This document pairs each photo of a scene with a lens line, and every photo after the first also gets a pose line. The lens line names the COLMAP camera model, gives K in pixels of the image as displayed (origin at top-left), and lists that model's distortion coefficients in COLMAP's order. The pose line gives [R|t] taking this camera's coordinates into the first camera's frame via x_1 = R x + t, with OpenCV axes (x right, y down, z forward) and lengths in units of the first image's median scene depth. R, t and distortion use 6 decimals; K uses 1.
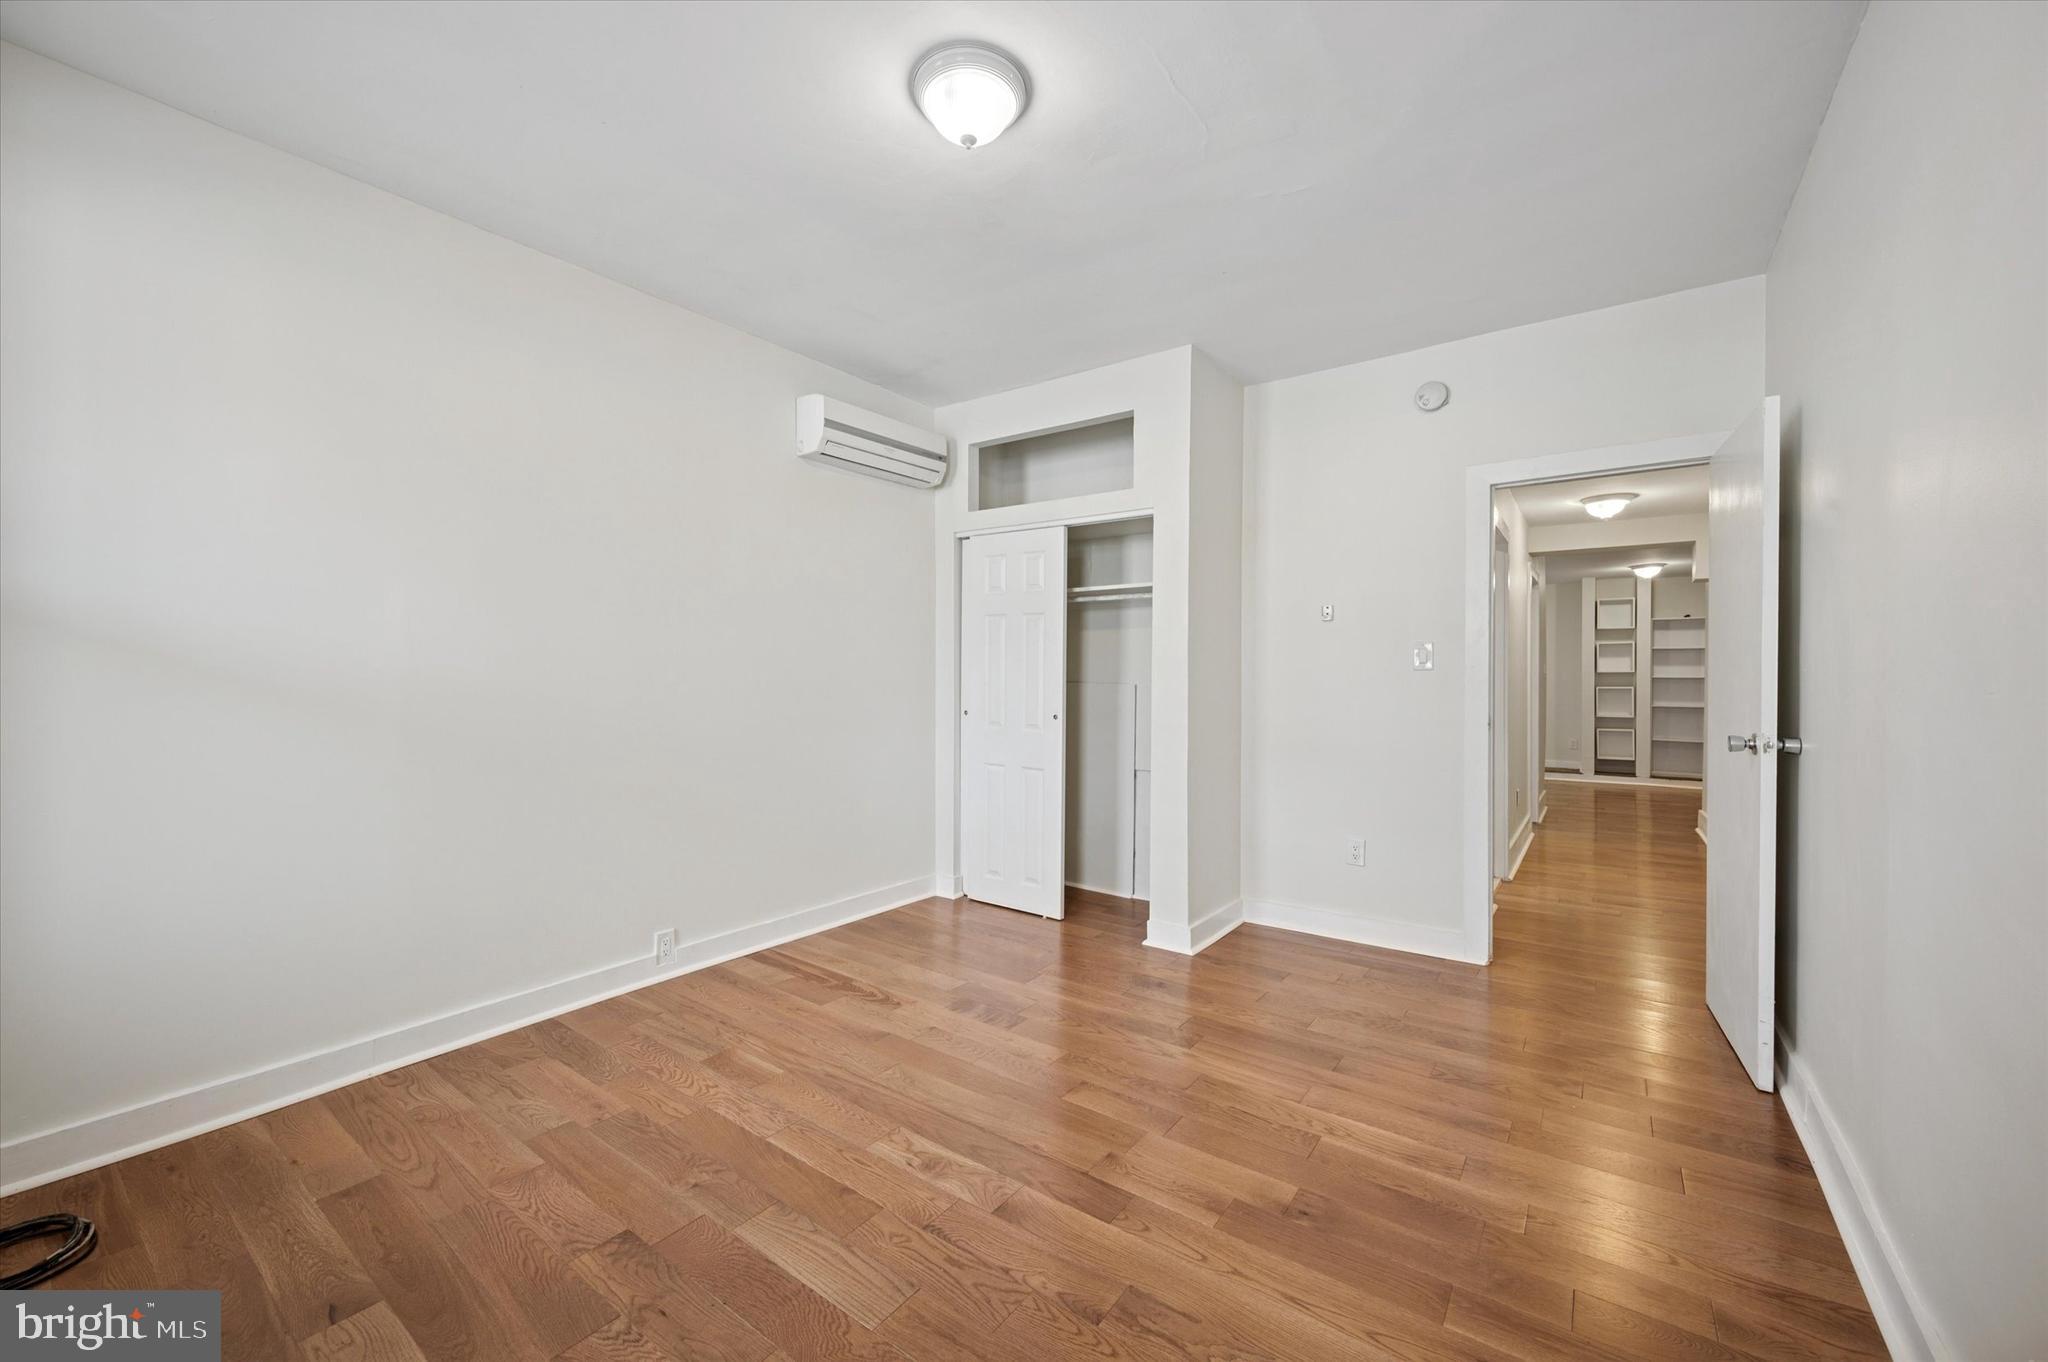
lens RADIAL K [[807.0, 0, 1017.0], [0, 807.0, 675.5], [0, 0, 1]] dist [-0.000937, -0.000661]
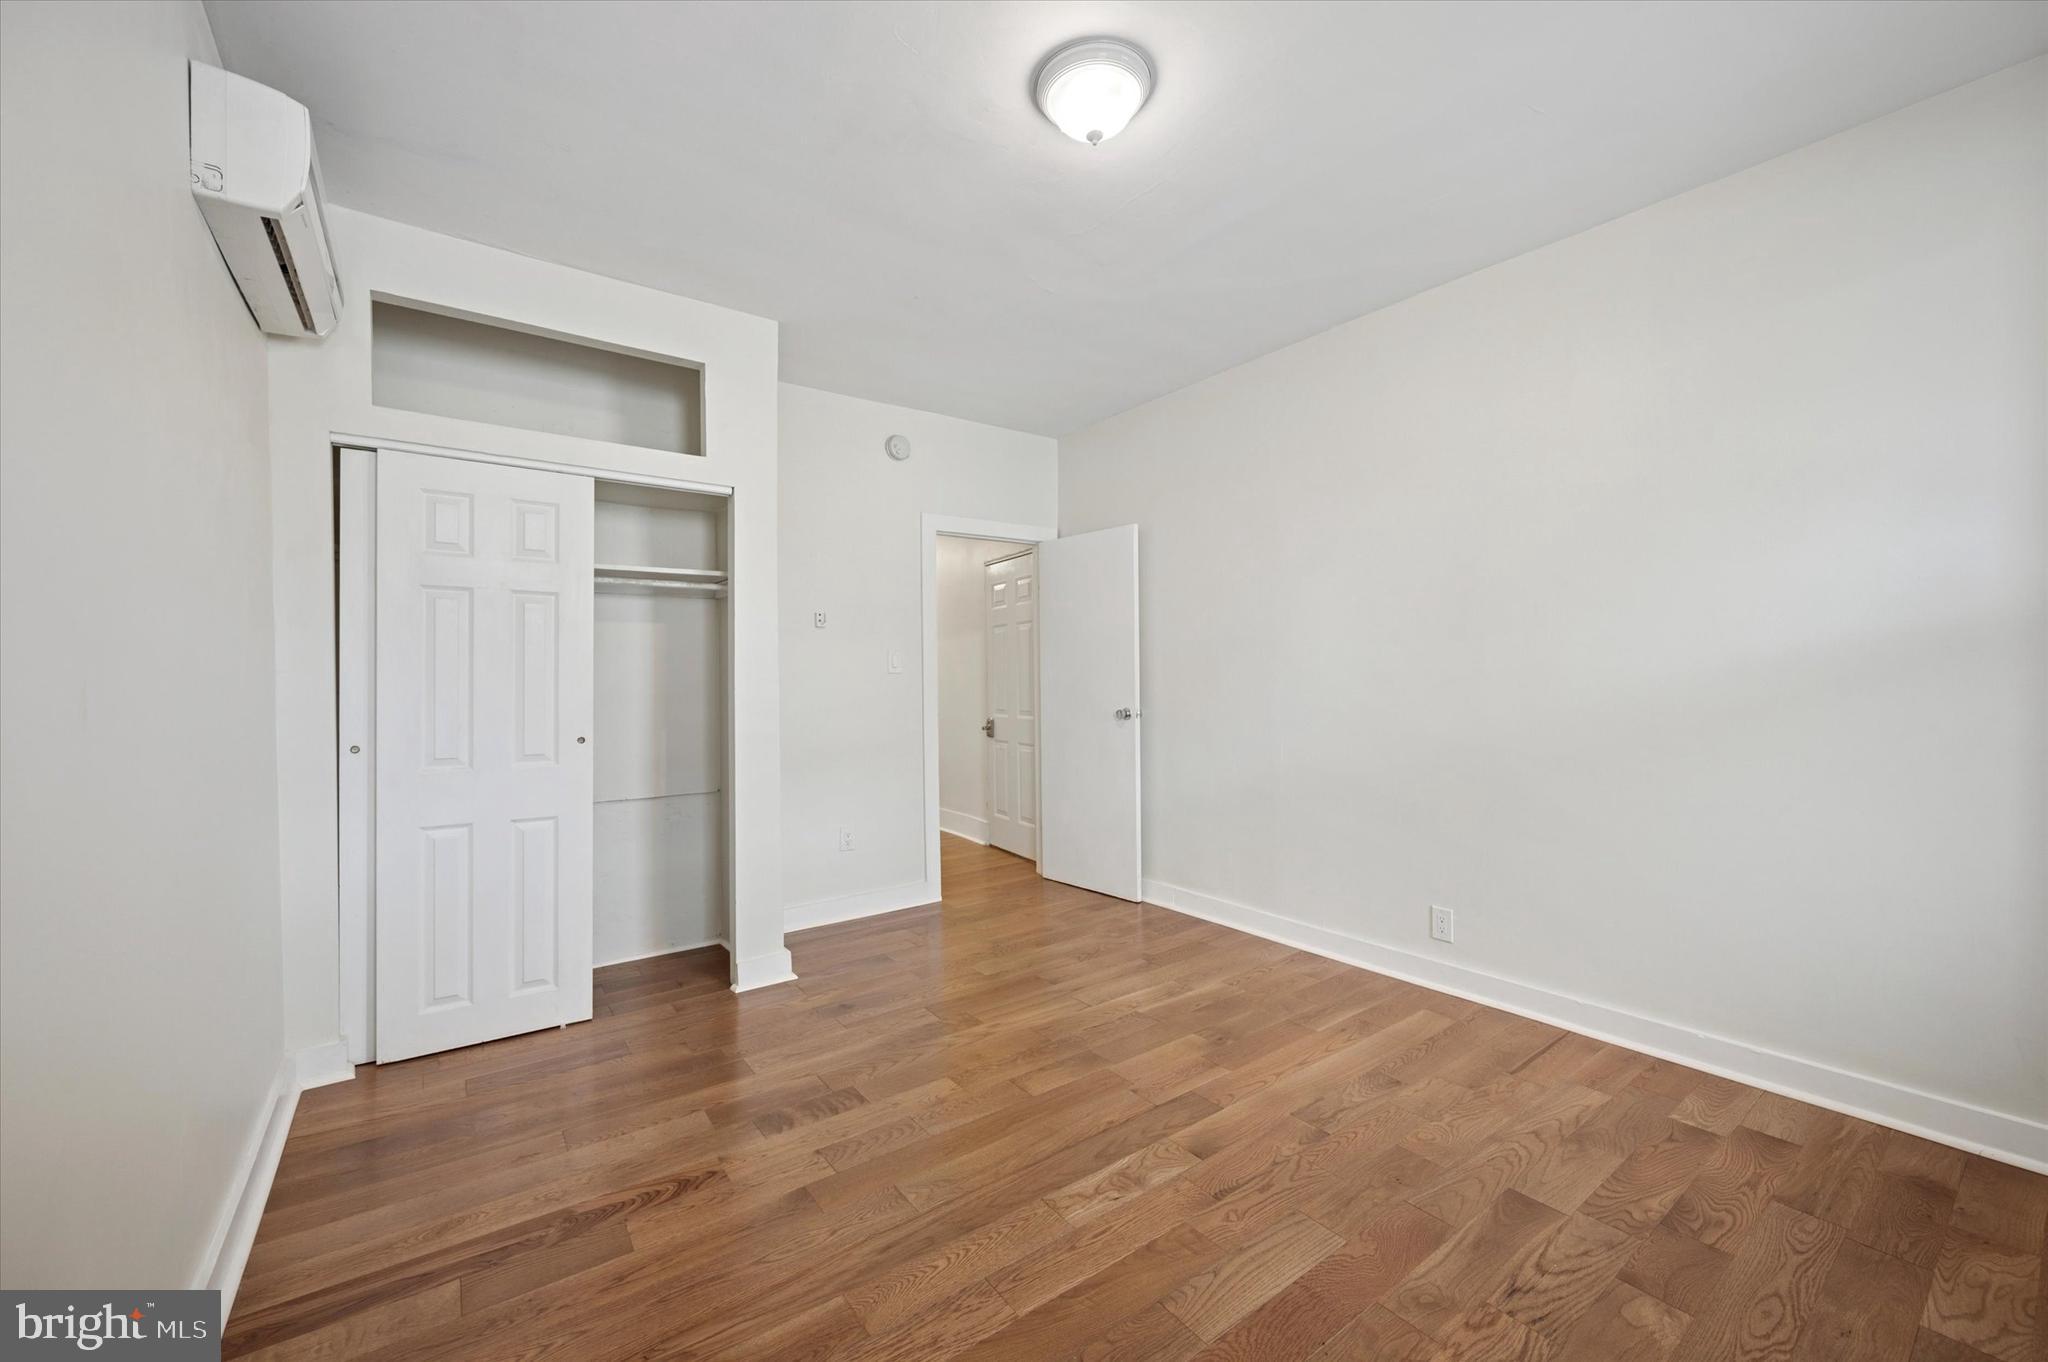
lens RADIAL K [[807.0, 0, 1041.8], [0, 807.0, 678.2], [0, 0, 1]] dist [-0.000937, -0.000661]
pose [[0.285186, -0.008164, 0.958438, -0.798537], [0.009408, 0.999939, 0.005718, -0.005825], [-0.958426, 0.007386, 0.285245, 0.612893]]
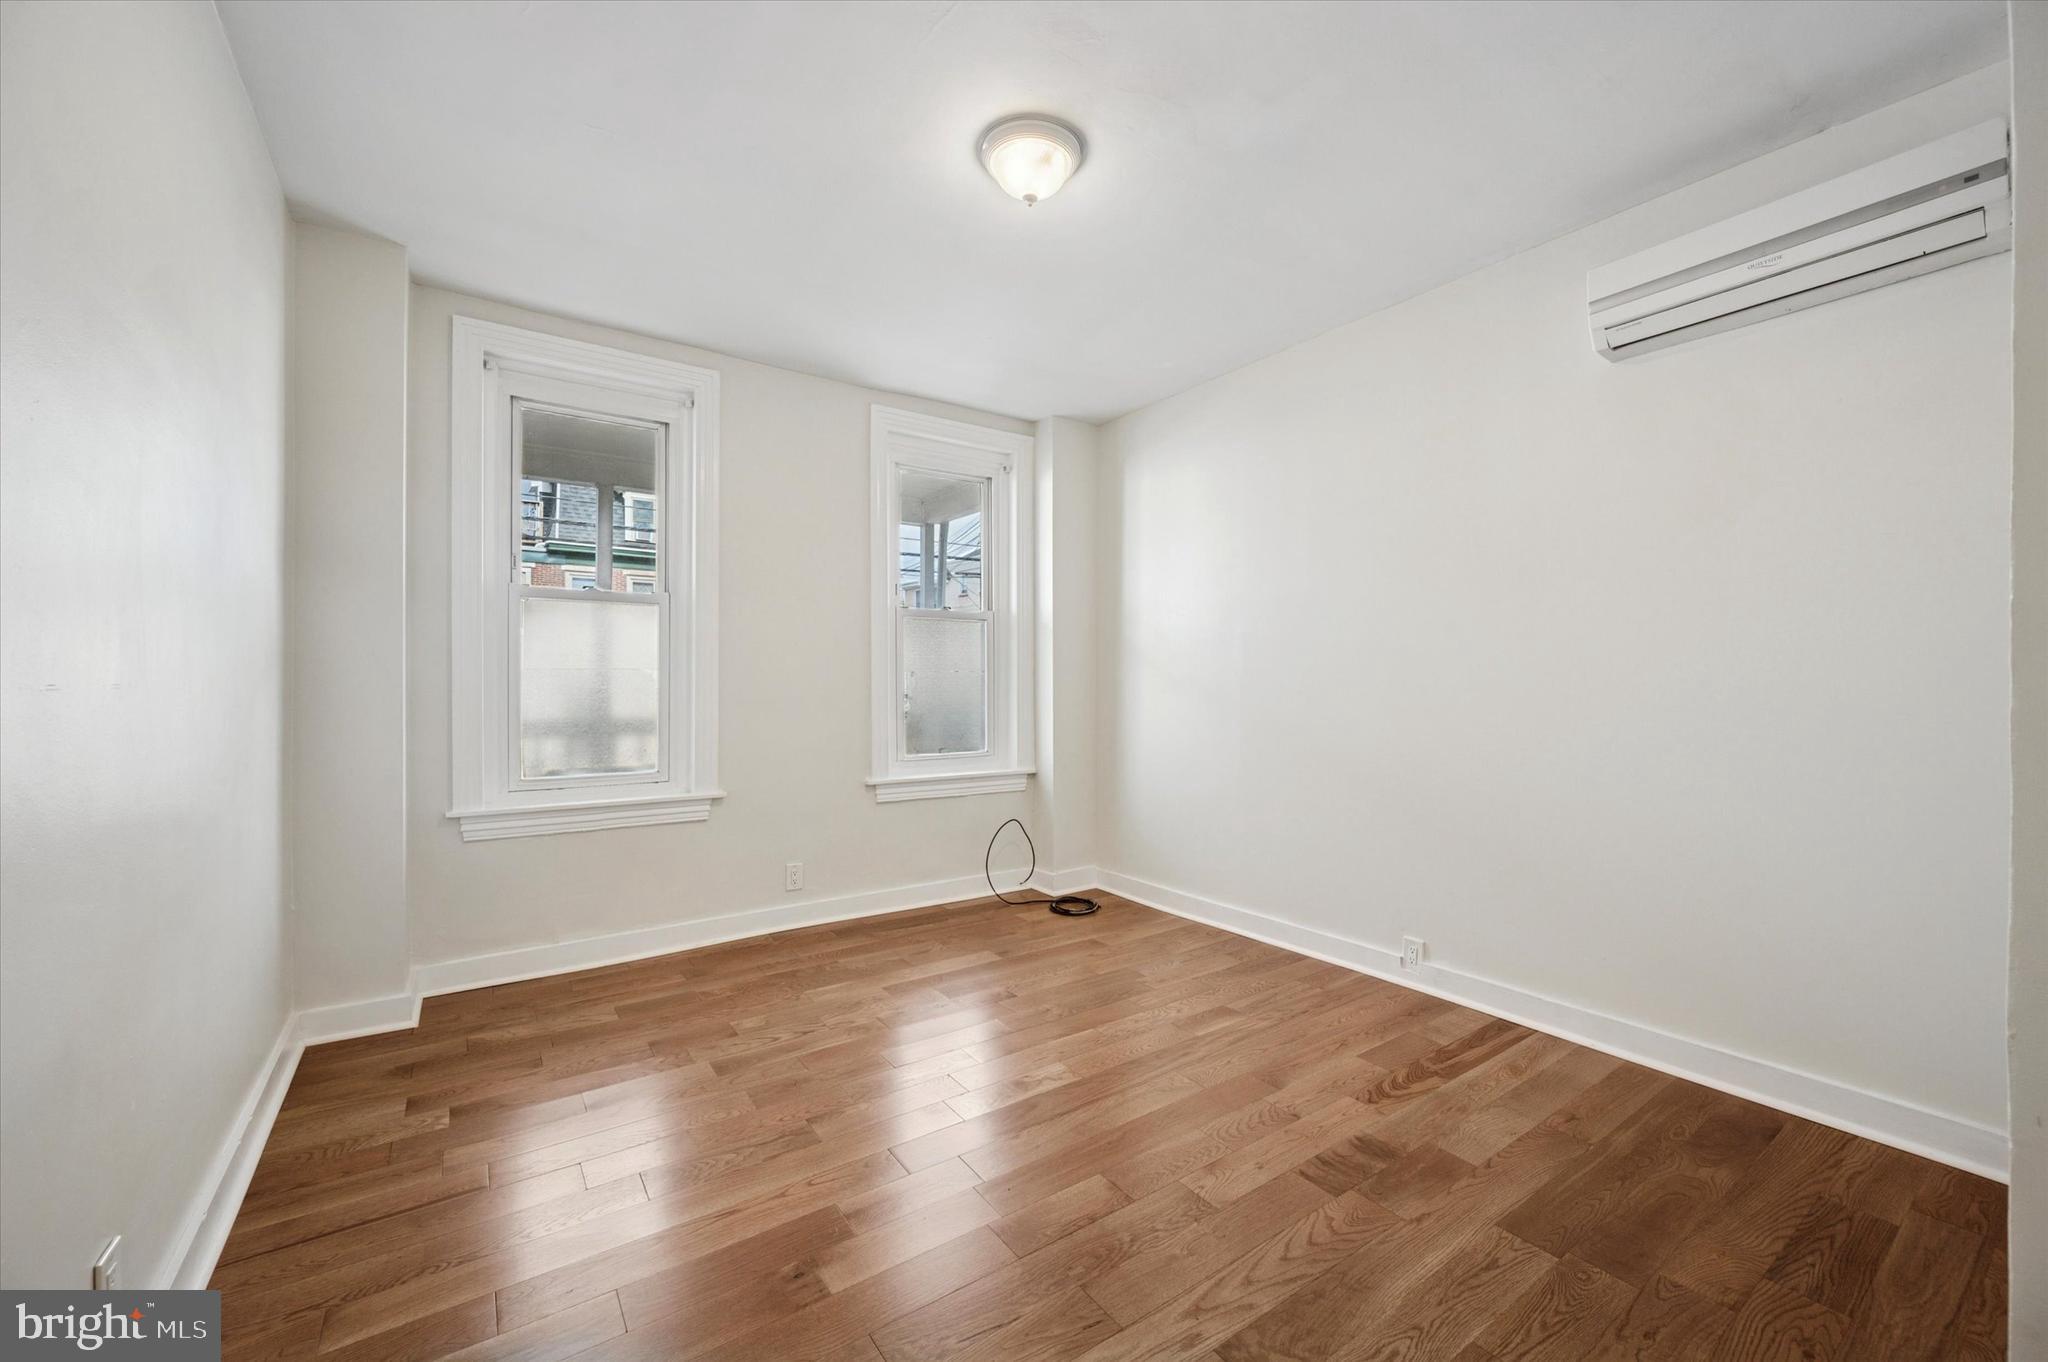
lens RADIAL K [[807.0, 0, 1031.6], [0, 807.0, 678.0], [0, 0, 1]] dist [-0.000937, -0.000661]
pose [[-0.317843, -0.005201, -0.948129, 0.776220], [0.000184, 0.999985, -0.005547, 0.007254], [0.948143, -0.001937, -0.317837, 1.057129]]
